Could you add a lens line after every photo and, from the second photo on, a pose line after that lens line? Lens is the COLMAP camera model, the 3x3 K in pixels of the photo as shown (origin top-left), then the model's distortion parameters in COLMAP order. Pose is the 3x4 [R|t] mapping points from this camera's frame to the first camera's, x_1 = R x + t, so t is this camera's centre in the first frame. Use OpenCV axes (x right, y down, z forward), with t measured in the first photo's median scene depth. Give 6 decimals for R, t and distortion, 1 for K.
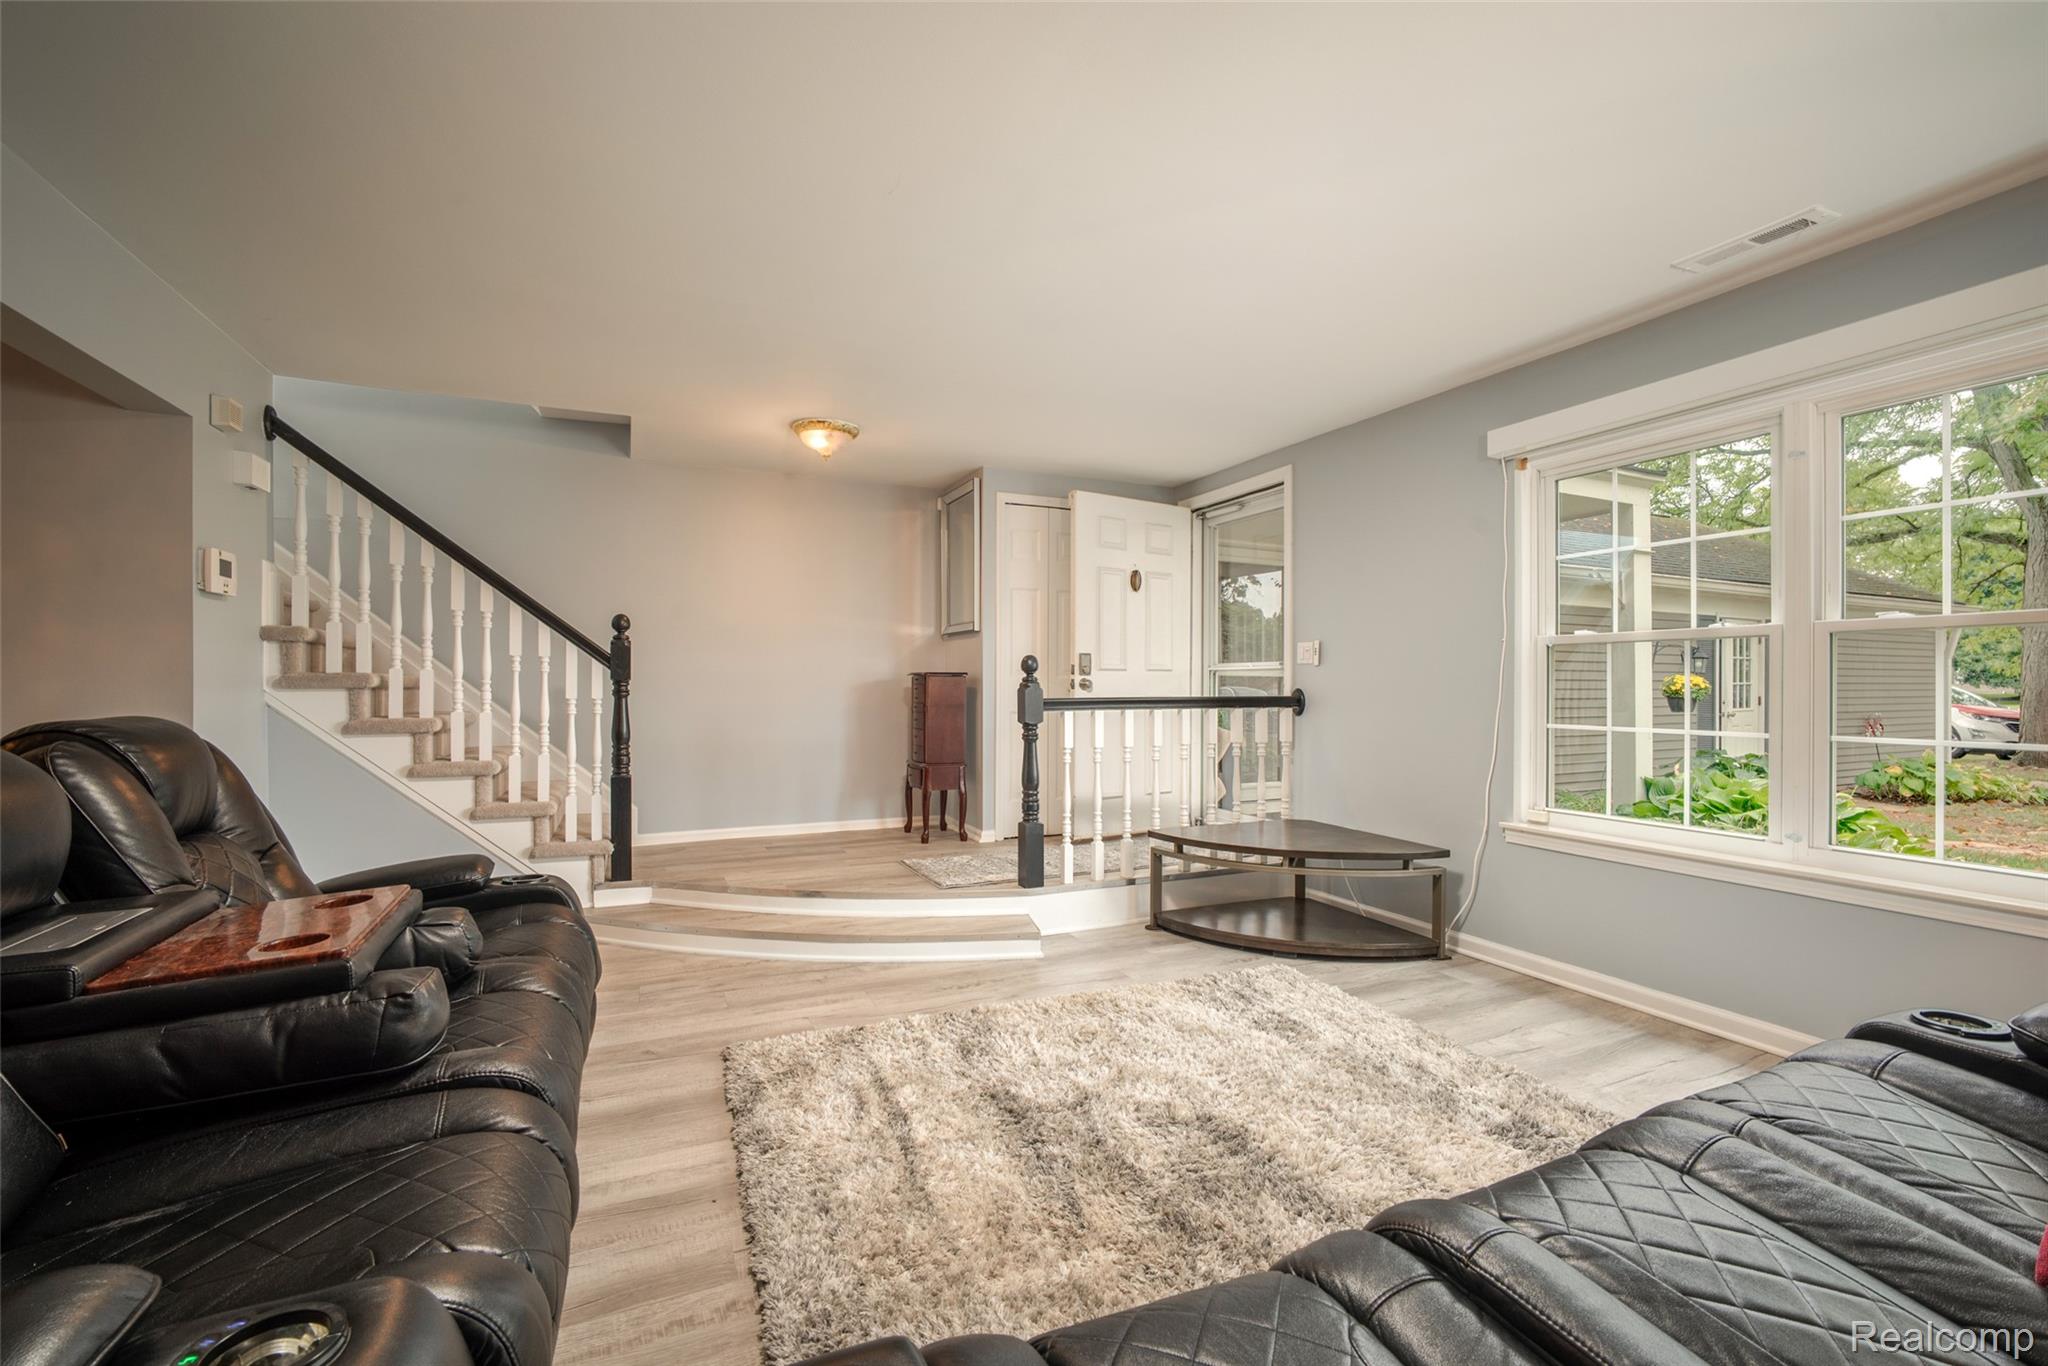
lens RADIAL K [[863.4, 0, 1030.1], [0, 863.4, 685.1], [0, 0, 1]] dist [-0.018603, 0.003660]
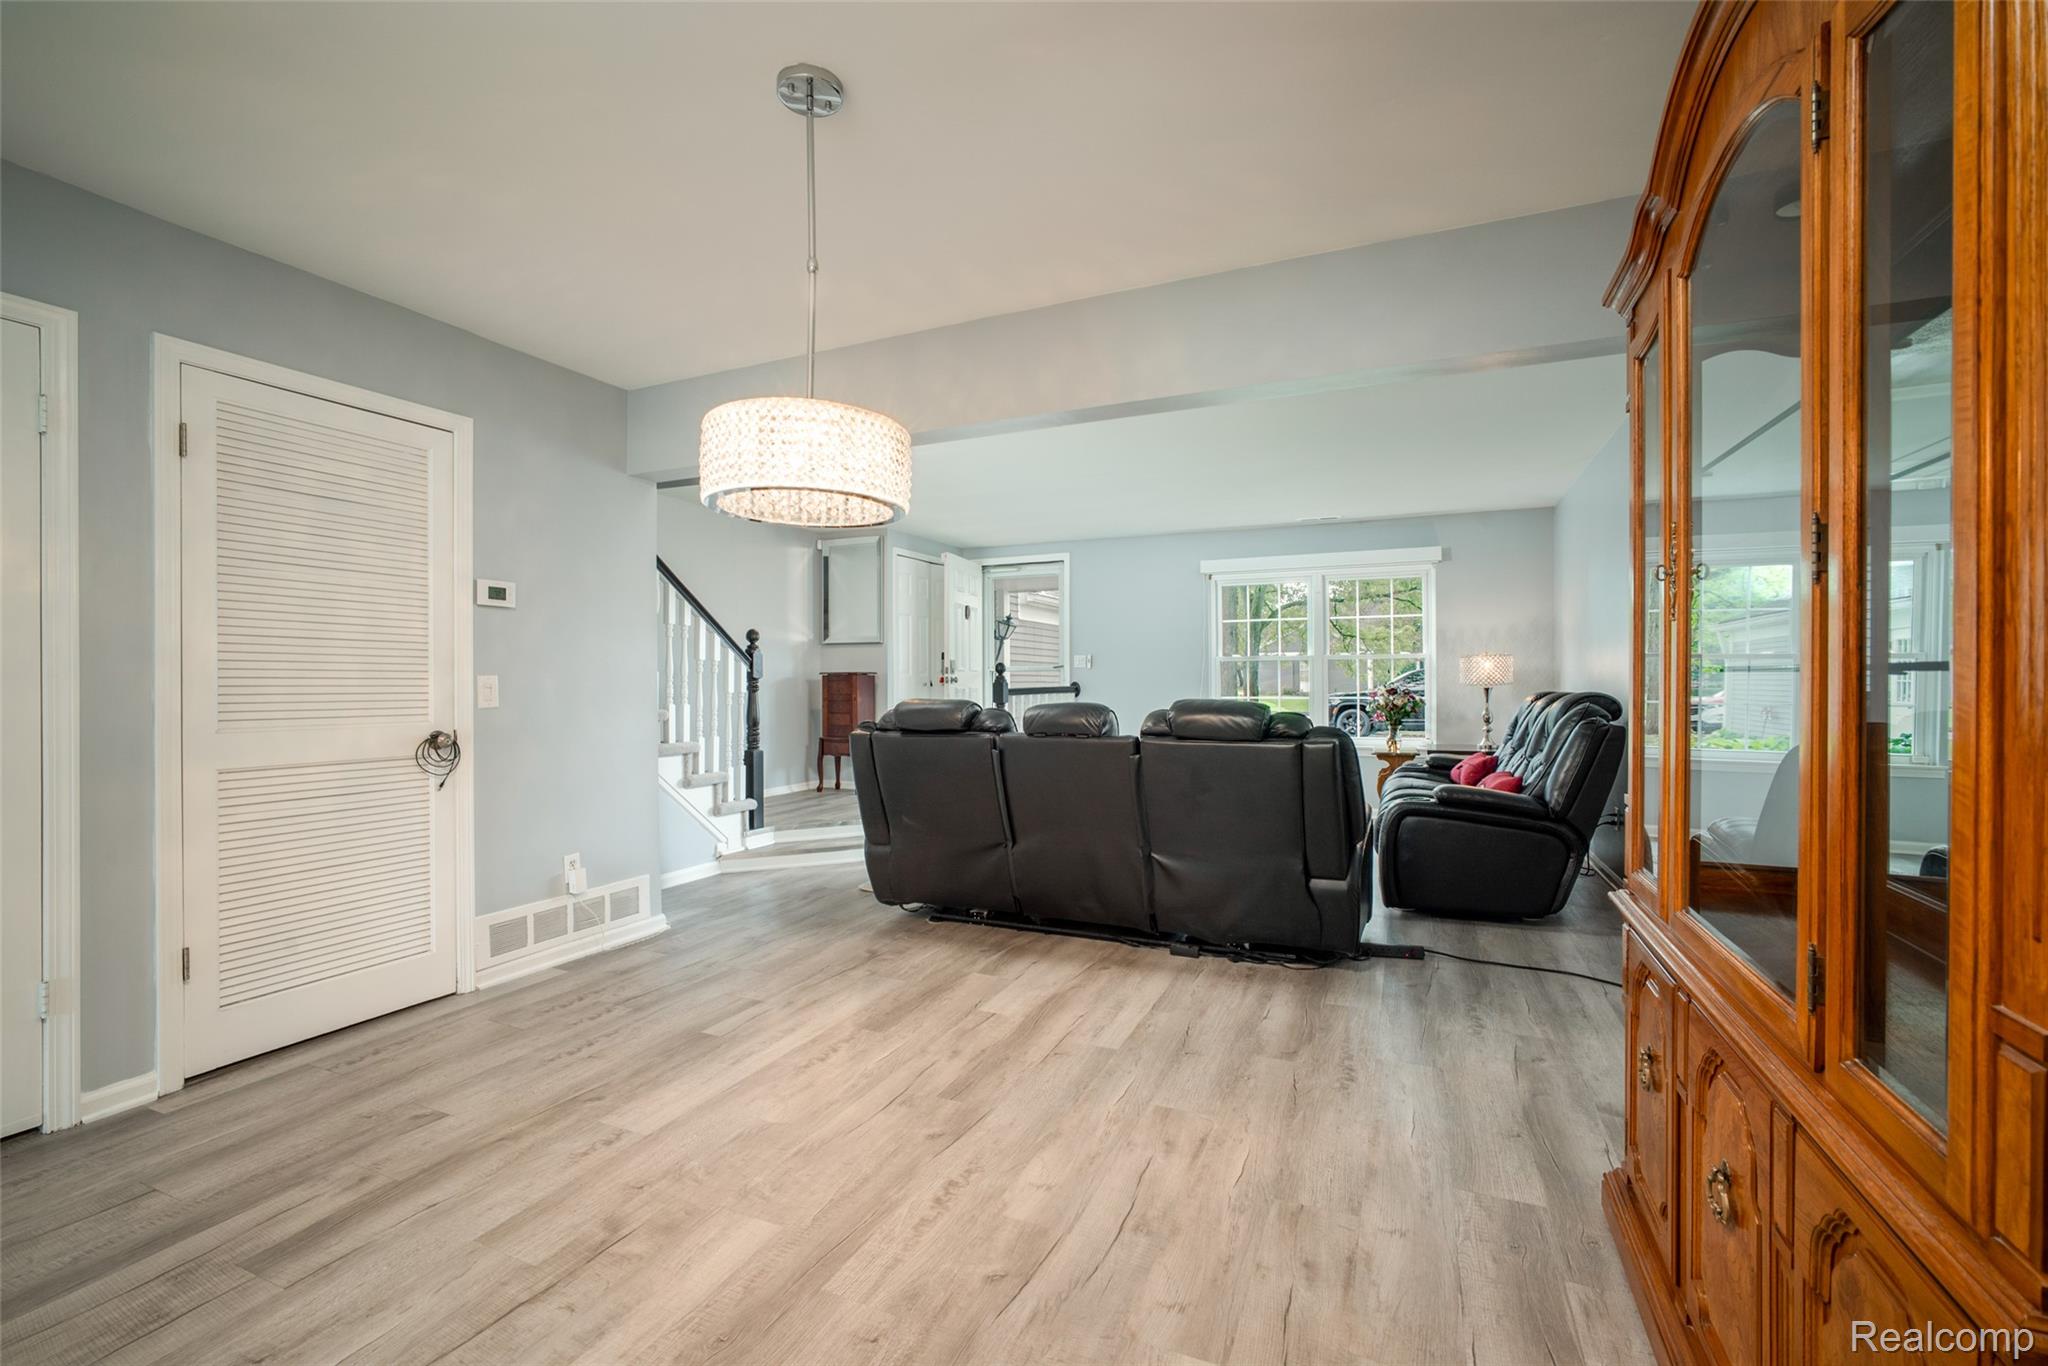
lens RADIAL K [[863.4, 0, 1012.3], [0, 863.4, 683.3], [0, 0, 1]] dist [-0.018603, 0.003660]
pose [[0.752910, -0.005409, 0.658101, -0.926611], [0.004835, 0.999985, 0.002688, 0.001367], [-0.658106, 0.001158, 0.752925, -0.228185]]
